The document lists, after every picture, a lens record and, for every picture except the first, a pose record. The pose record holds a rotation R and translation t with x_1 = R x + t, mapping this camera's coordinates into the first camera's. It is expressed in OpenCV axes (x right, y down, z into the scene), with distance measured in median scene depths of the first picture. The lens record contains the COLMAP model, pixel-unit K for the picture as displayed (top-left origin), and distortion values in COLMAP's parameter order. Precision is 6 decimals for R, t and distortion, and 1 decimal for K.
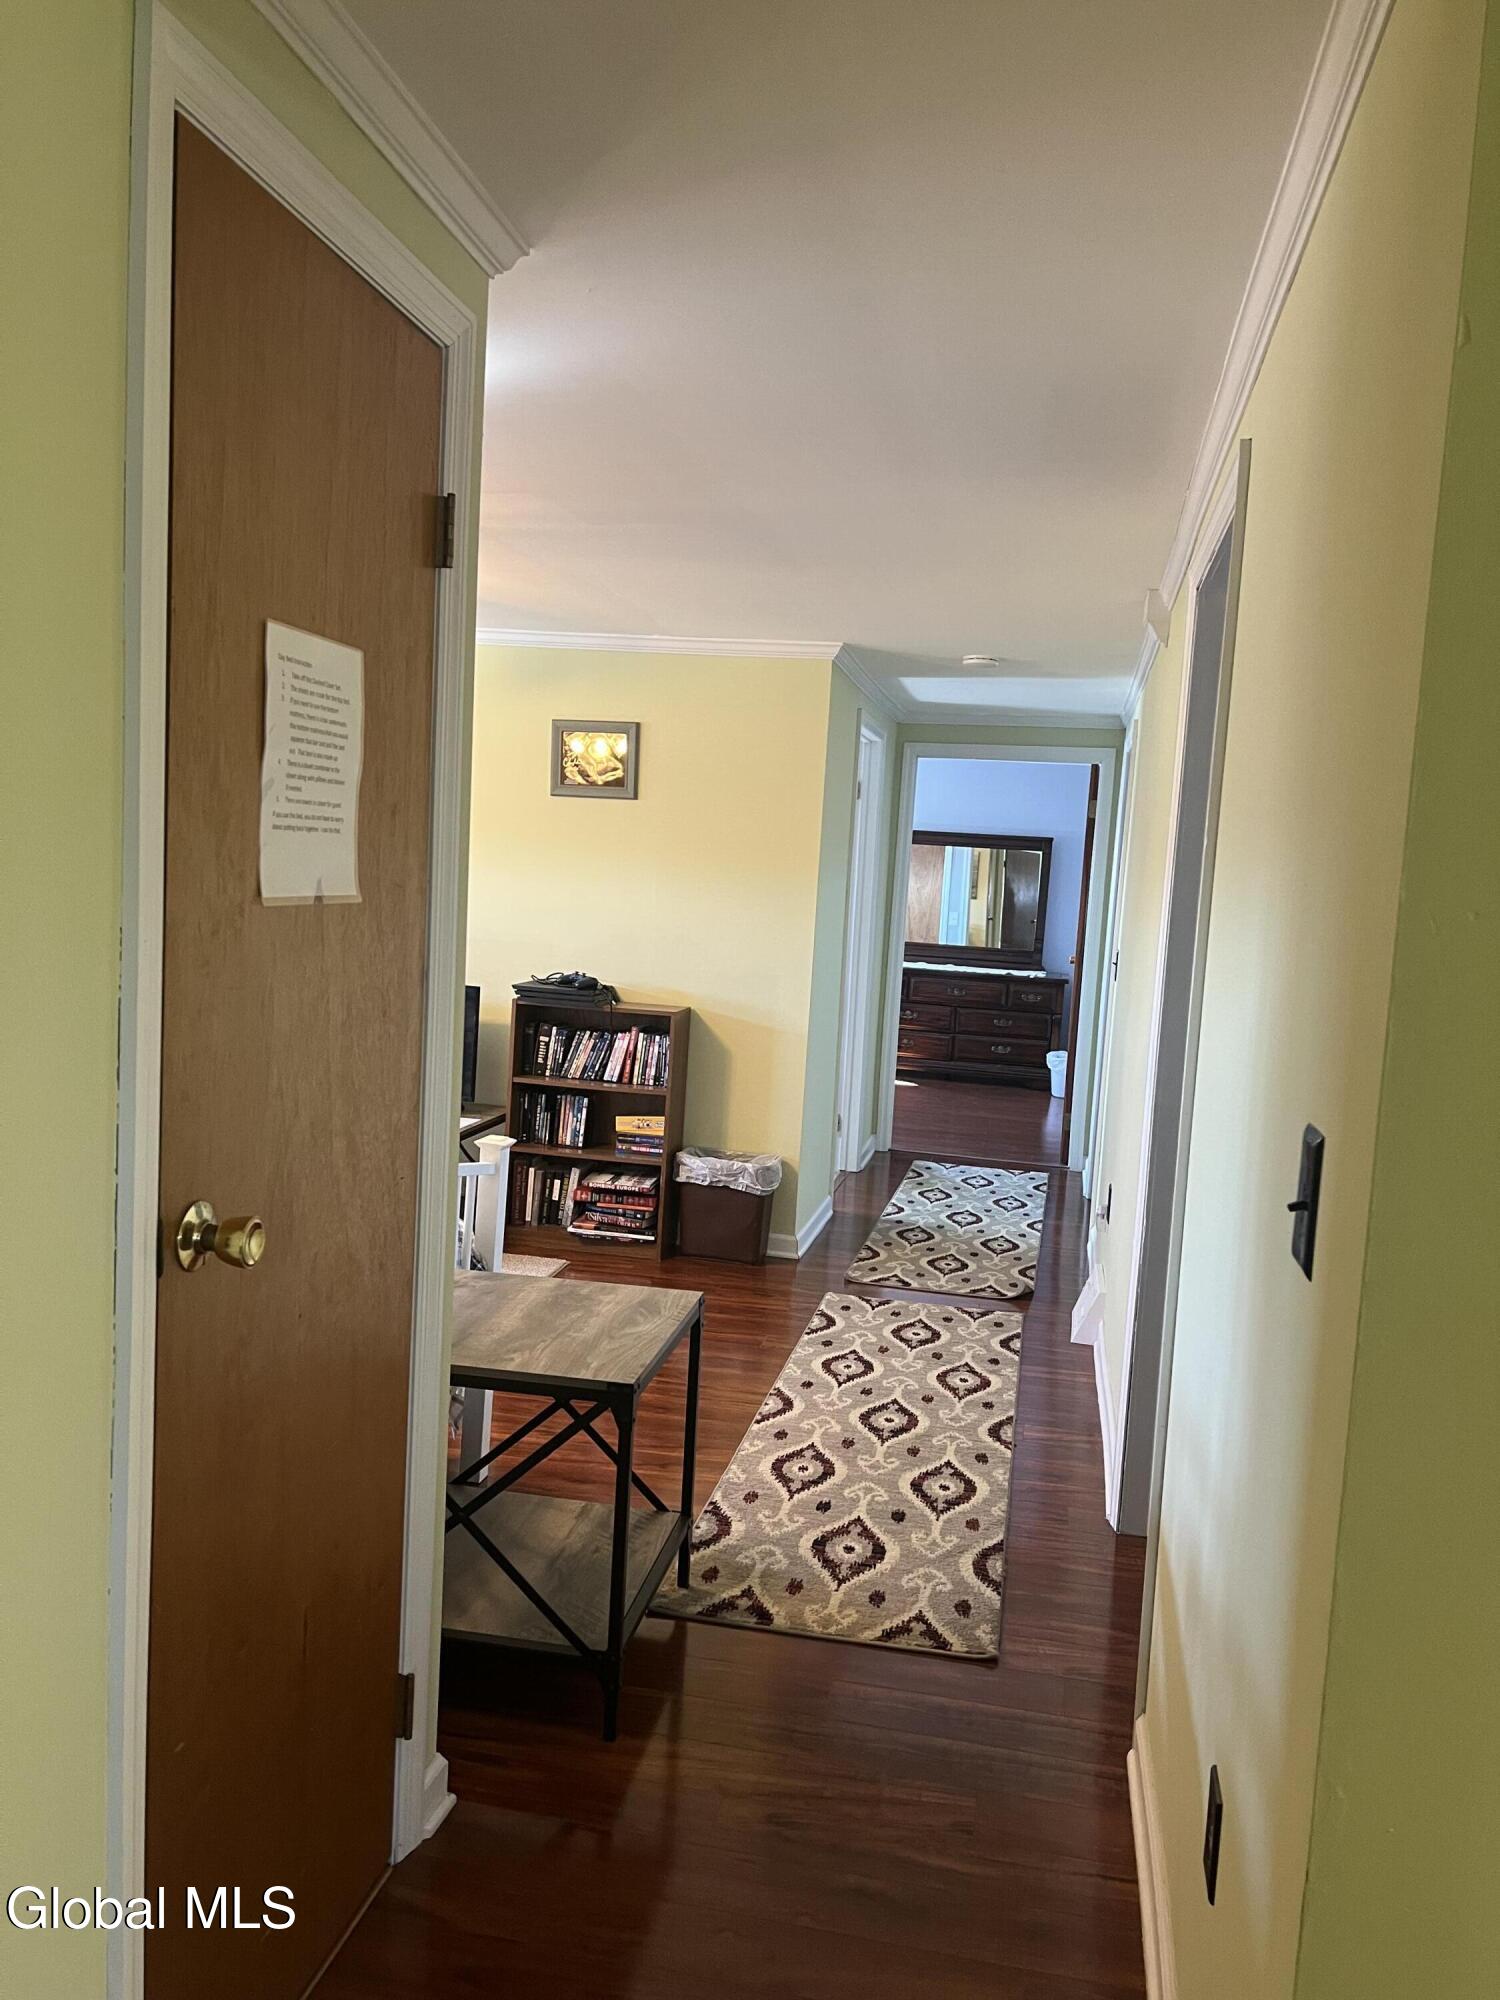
lens RADIAL K [[1502.8, 0, 751.7], [0, 1502.8, 1003.6], [0, 0, 1]] dist [0.016467, -0.022259]
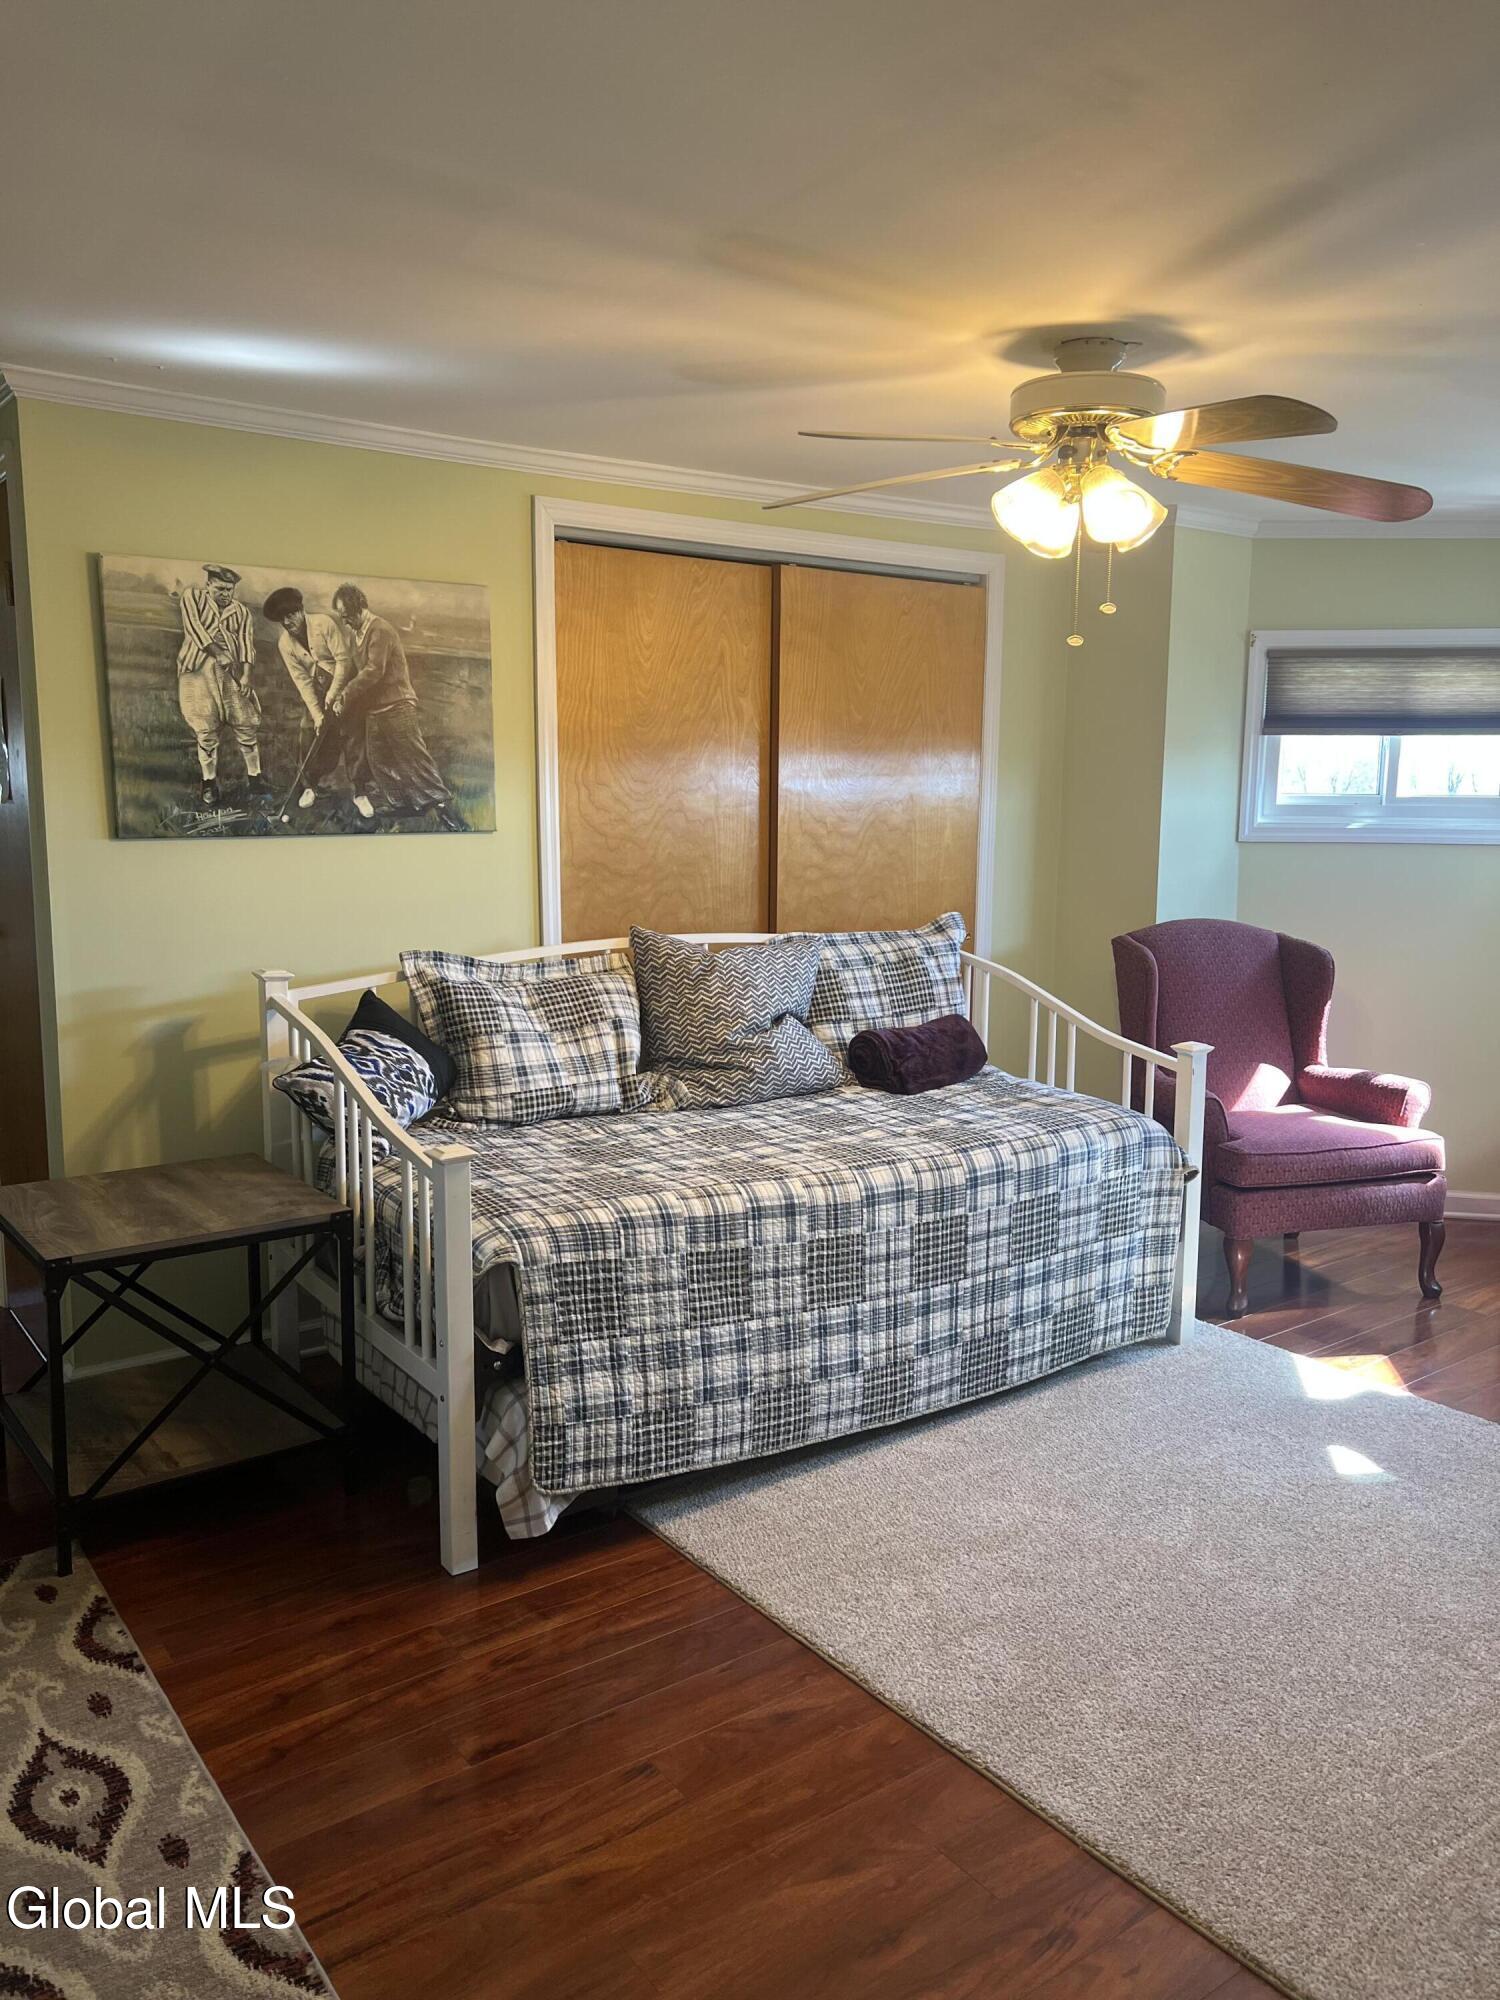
lens RADIAL K [[1502.8, 0, 749.6], [0, 1502.8, 998.3], [0, 0, 1]] dist [0.016467, -0.022259]
pose [[-0.673619, 0.043419, -0.737802, 0.277942], [-0.111375, 0.980910, 0.159411, -0.120405], [0.730639, 0.189555, -0.655924, 1.533791]]
